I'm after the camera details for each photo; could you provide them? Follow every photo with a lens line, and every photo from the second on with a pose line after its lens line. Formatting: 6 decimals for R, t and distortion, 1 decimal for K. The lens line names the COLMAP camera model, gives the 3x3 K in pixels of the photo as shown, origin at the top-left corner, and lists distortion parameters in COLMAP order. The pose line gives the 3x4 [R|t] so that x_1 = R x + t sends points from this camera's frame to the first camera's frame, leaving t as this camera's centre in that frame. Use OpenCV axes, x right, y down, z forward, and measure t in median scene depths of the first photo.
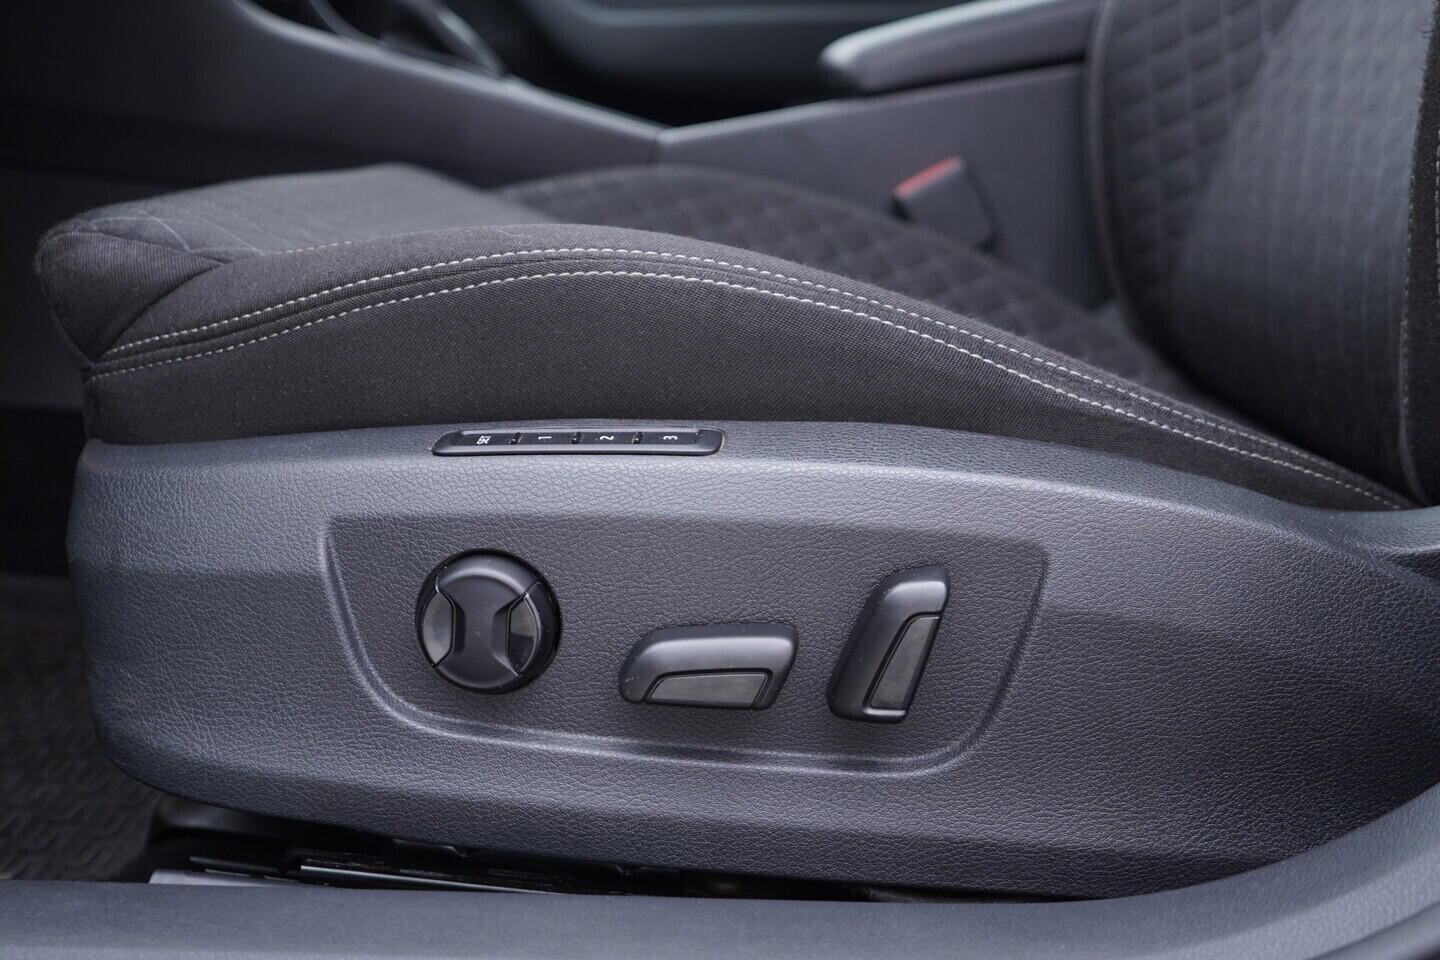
lens RADIAL K [[1477.6, 0, 720.0], [0, 1477.6, 480.0], [0, 0, 1]] dist [-0.003329, 0.021122]
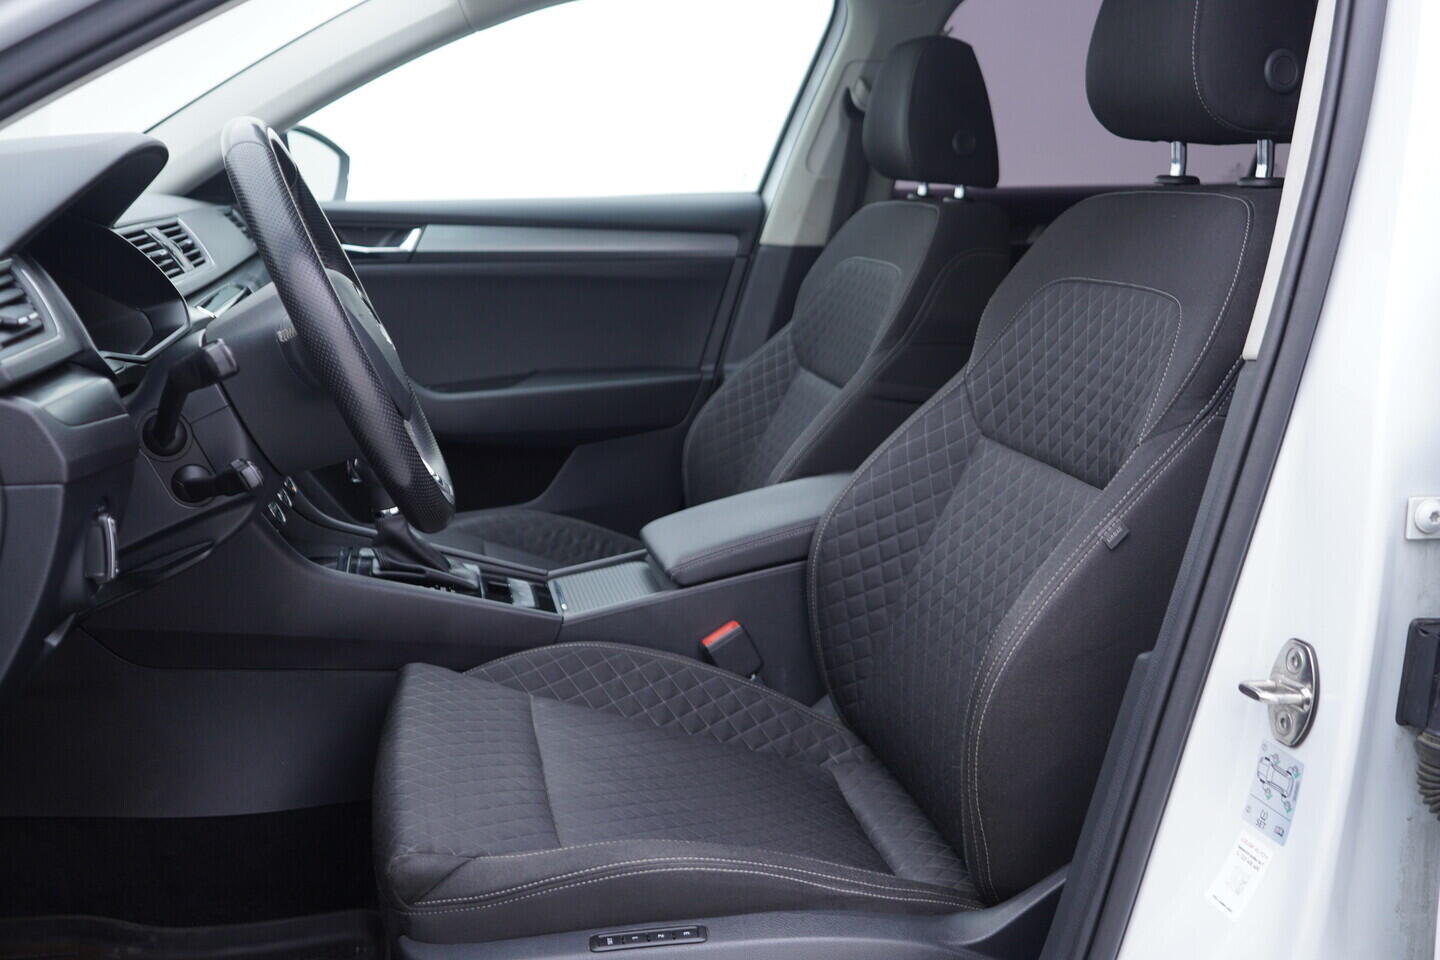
lens RADIAL K [[1477.6, 0, 720.0], [0, 1477.6, 480.0], [0, 0, 1]] dist [-0.003329, 0.021122]
pose [[0.974572, -0.057647, 0.216532, -0.448680], [0.063006, 0.997852, -0.017923, -0.703411], [-0.215034, 0.031111, 0.976111, -1.387263]]
